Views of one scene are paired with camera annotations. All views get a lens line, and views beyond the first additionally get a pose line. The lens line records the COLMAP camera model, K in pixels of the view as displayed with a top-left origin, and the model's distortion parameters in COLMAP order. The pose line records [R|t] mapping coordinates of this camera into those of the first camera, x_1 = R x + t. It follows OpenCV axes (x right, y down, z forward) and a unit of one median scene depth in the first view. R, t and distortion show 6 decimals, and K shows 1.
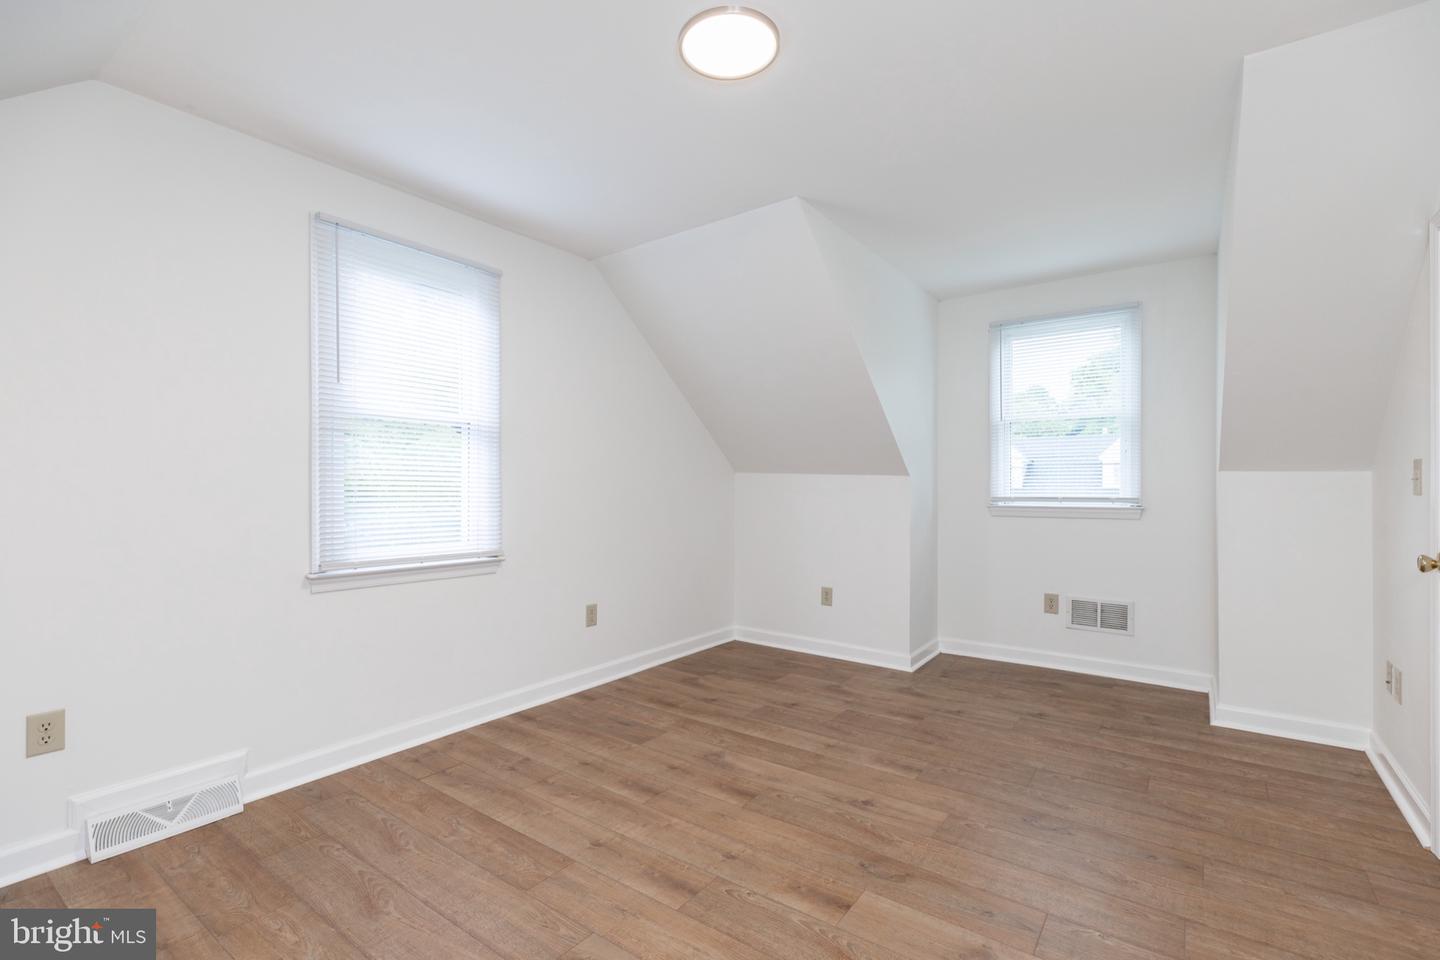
lens RADIAL K [[661.2, 0, 727.7], [0, 661.2, 482.2], [0, 0, 1]] dist [0.002194, 0.000033]
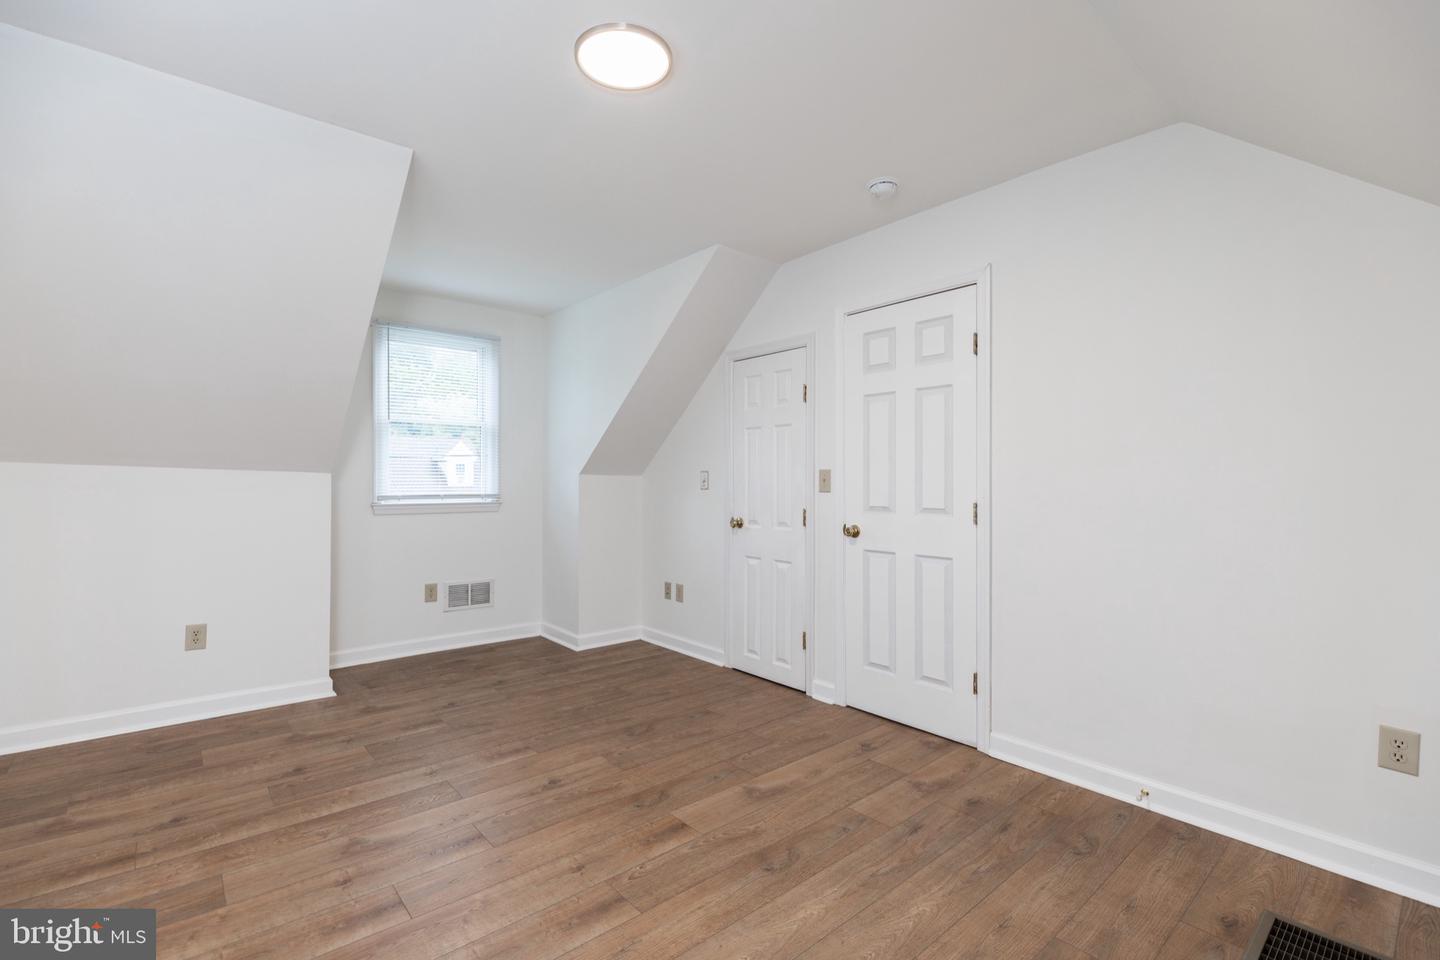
lens RADIAL K [[646.6, 0, 729.0], [0, 646.6, 476.3], [0, 0, 1]] dist [0.004123, 0.000361]
pose [[0.220494, 0.010520, 0.975332, -0.546653], [-0.006783, 0.999934, -0.009252, -0.001513], [-0.975365, -0.004576, 0.220551, 0.358301]]
